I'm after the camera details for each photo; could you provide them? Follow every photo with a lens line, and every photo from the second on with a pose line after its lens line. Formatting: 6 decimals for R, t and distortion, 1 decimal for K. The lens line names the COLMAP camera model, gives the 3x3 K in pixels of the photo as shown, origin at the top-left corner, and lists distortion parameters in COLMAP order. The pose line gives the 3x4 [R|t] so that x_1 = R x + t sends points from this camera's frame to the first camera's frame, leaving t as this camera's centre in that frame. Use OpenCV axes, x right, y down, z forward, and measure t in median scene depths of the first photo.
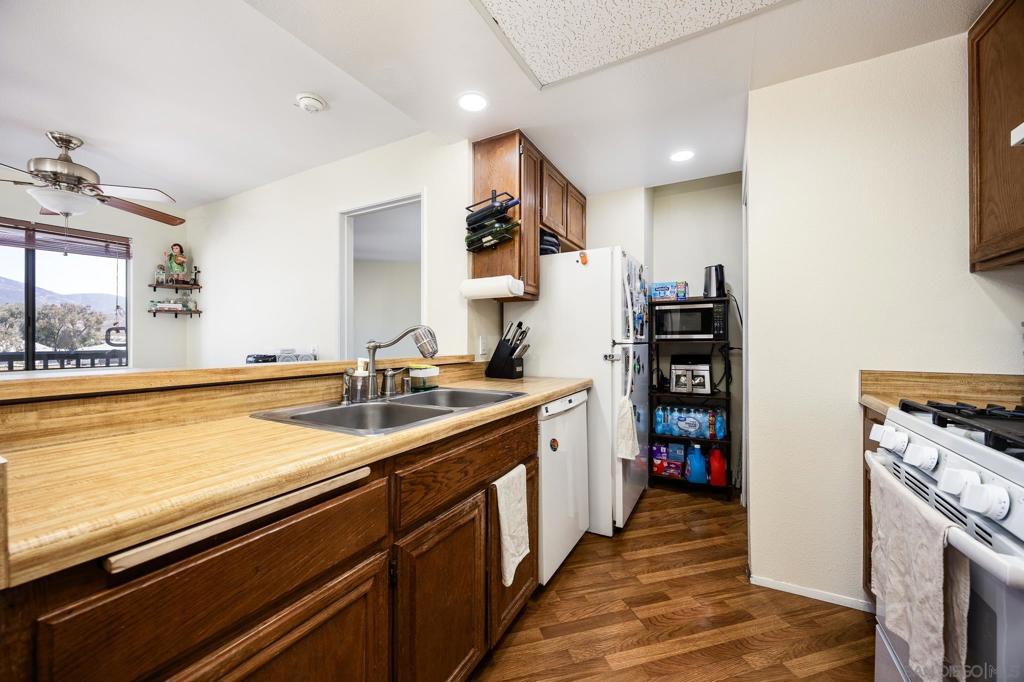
lens RADIAL K [[390.3, 0, 512.1], [0, 390.3, 342.4], [0, 0, 1]] dist [0.000109, -0.000953]
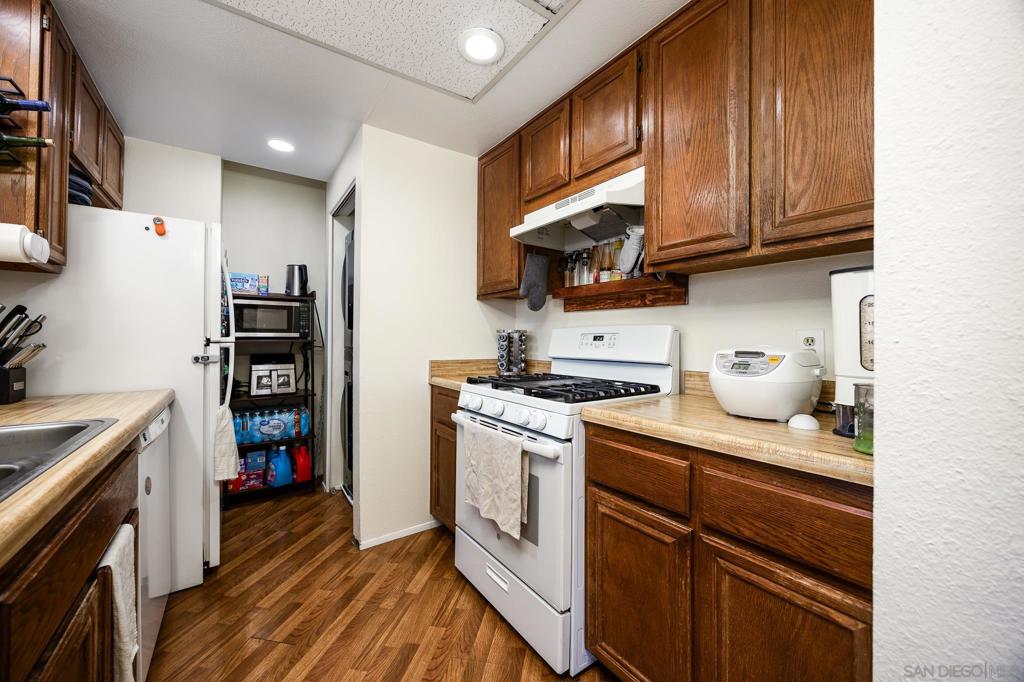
lens RADIAL K [[390.3, 0, 513.7], [0, 390.3, 339.9], [0, 0, 1]] dist [0.000109, -0.000953]
pose [[0.433267, 0.002593, 0.901262, -0.192962], [-0.001259, 0.999997, -0.002271, -0.000842], [-0.901265, -0.000151, 0.433268, 0.077943]]
